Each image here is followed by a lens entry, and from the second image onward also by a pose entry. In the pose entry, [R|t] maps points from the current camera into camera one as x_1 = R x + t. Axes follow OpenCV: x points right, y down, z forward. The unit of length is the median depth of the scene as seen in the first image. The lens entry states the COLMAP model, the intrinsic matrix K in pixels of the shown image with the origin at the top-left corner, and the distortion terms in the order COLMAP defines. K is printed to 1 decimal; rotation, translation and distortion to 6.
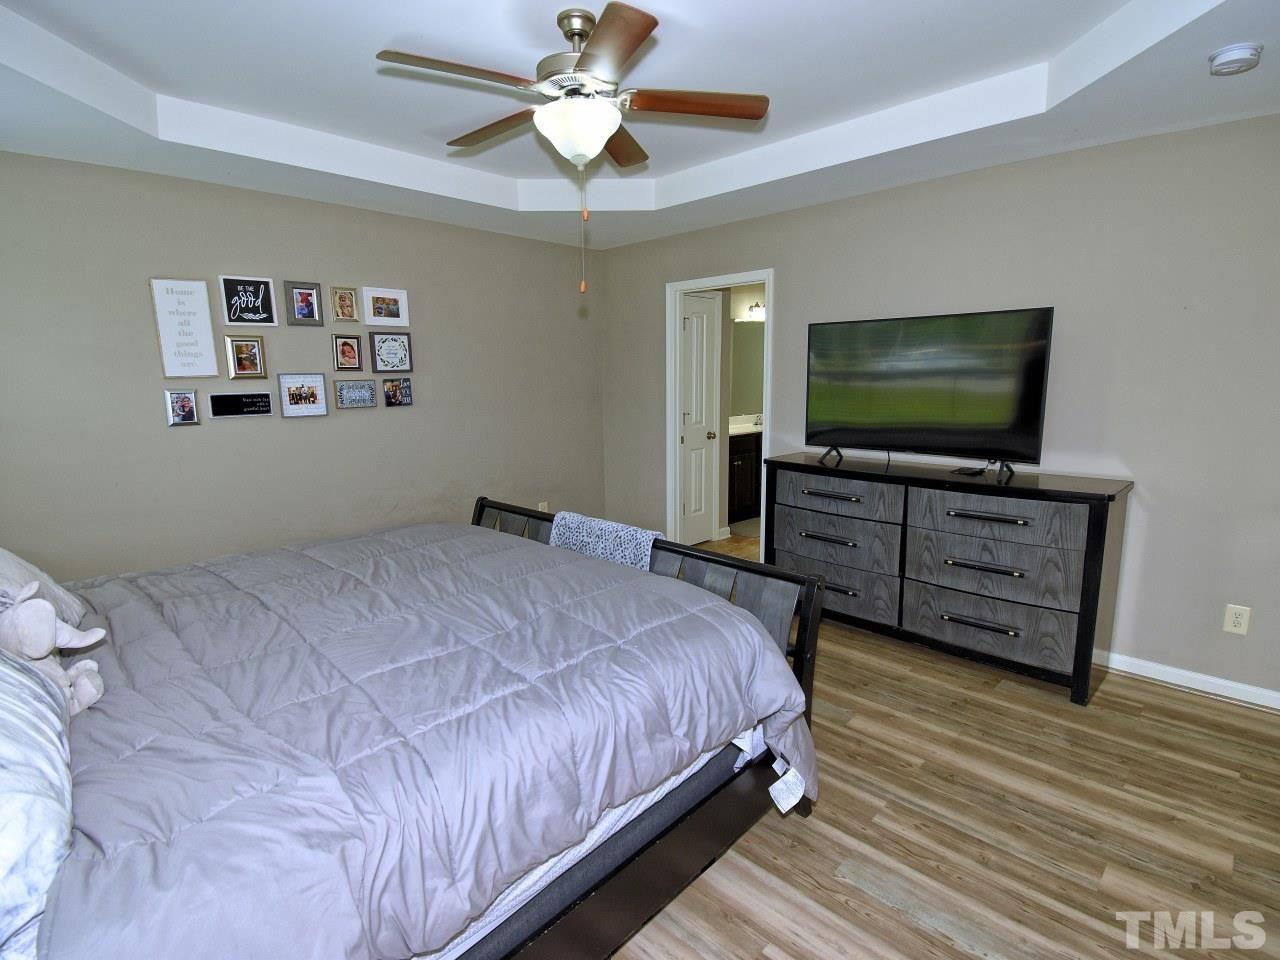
lens RADIAL K [[635.5, 0, 646.0], [0, 635.5, 477.8], [0, 0, 1]] dist [0.016635, -0.027245]
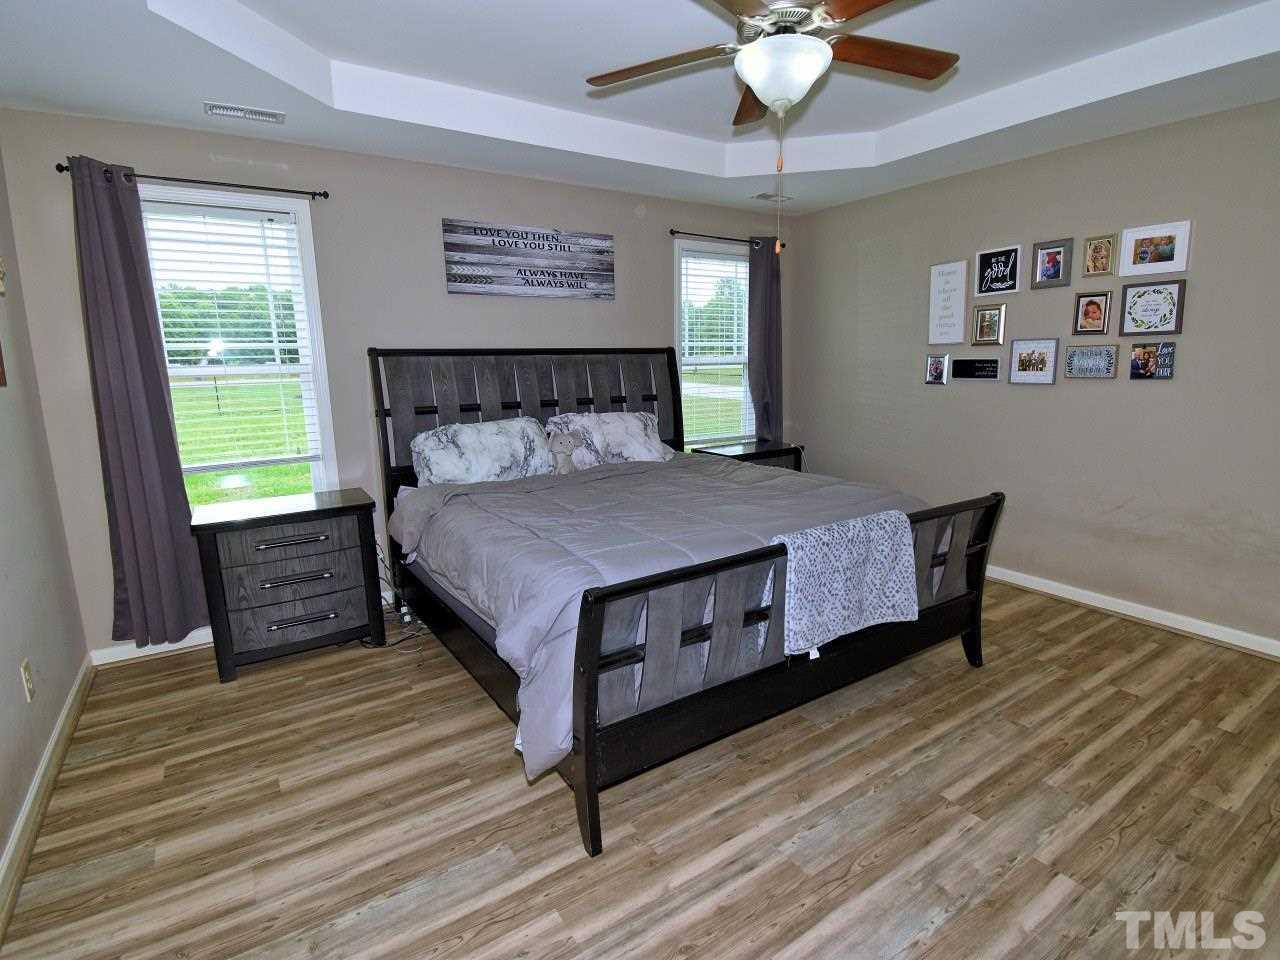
lens RADIAL K [[635.5, 0, 646.0], [0, 635.5, 477.8], [0, 0, 1]] dist [0.016635, -0.027245]
pose [[-0.214434, 0.194185, -0.957241, 0.550530], [-0.137711, 0.964238, 0.226454, -0.098790], [0.966982, 0.180382, -0.180024, 0.644807]]
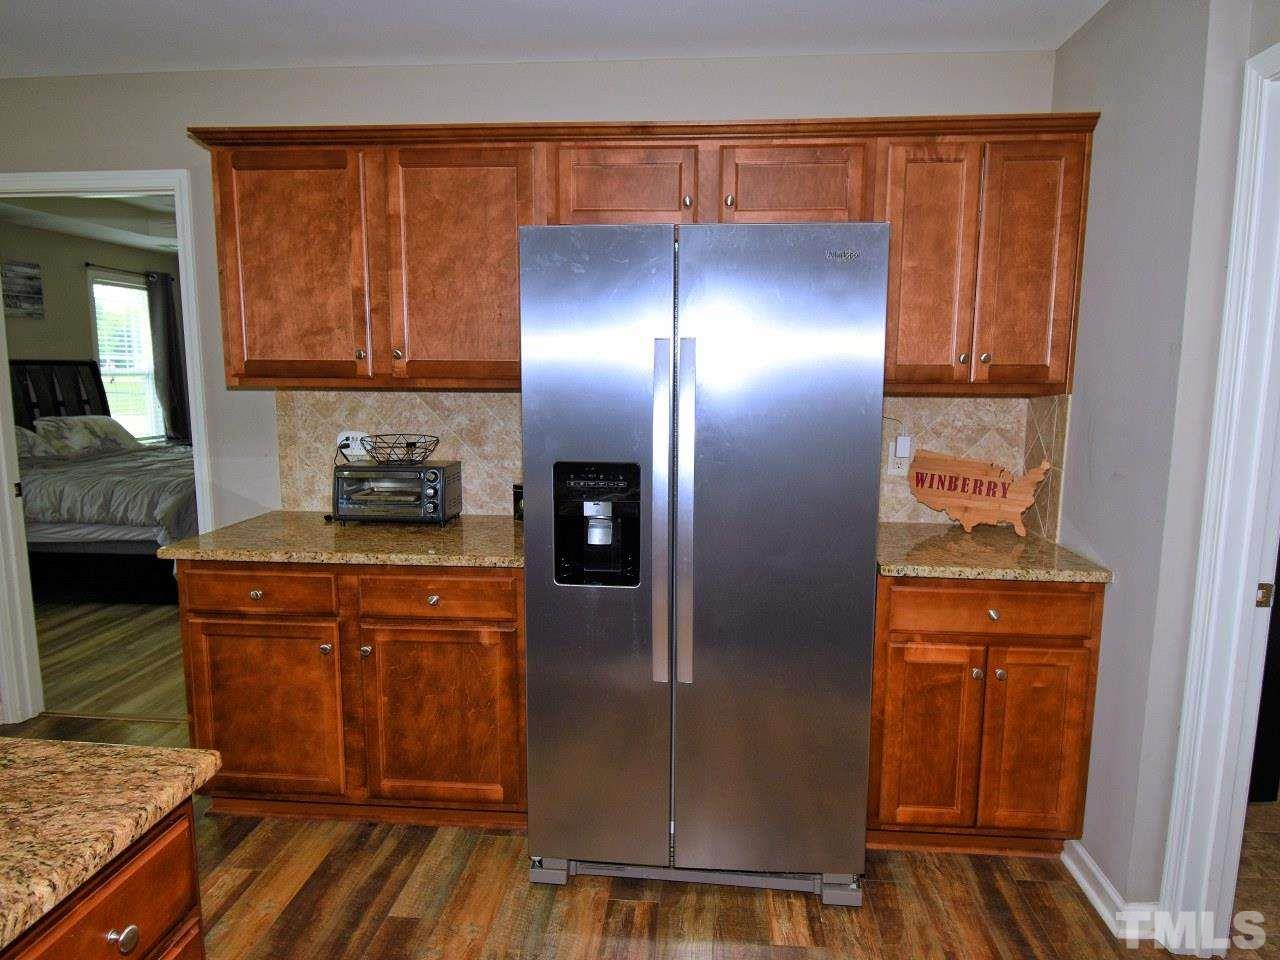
lens RADIAL K [[800.9, 0, 640.0], [0, 800.9, 480.0], [0, 0, 1]] dist [0.004554, -0.000401]
pose [[0.632596, 0.121499, -0.764892, 1.500091], [-0.135984, 0.989700, 0.044745, -0.051890], [0.762450, 0.075708, 0.642602, 0.228318]]
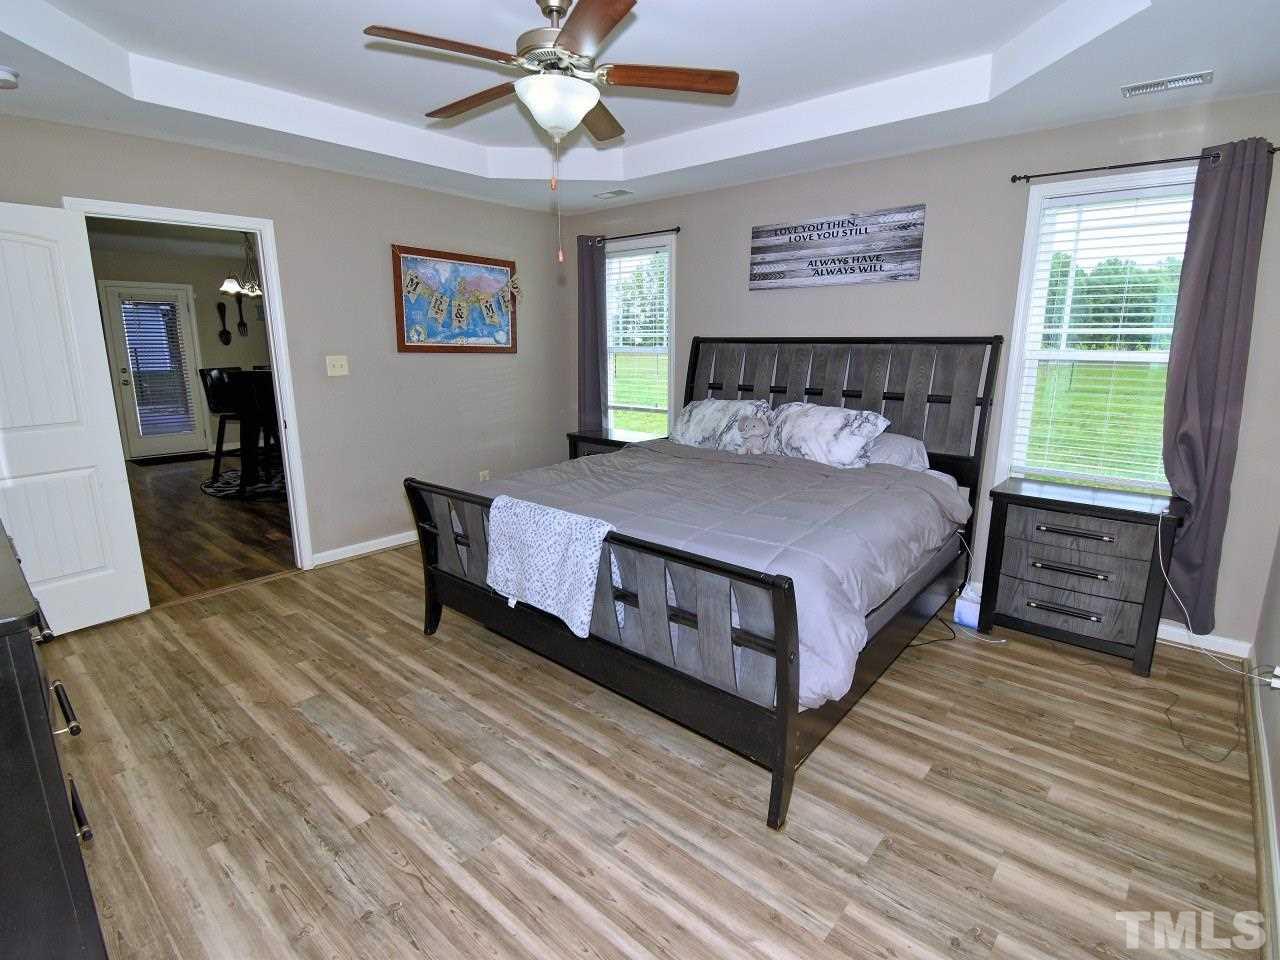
lens RADIAL K [[635.5, 0, 646.0], [0, 635.5, 477.8], [0, 0, 1]] dist [0.016635, -0.027245]
pose [[-0.998212, 0.020951, -0.055987, -0.106870], [-0.000803, 0.931787, 0.363005, -0.210673], [0.059773, 0.362401, -0.930103, 1.311360]]
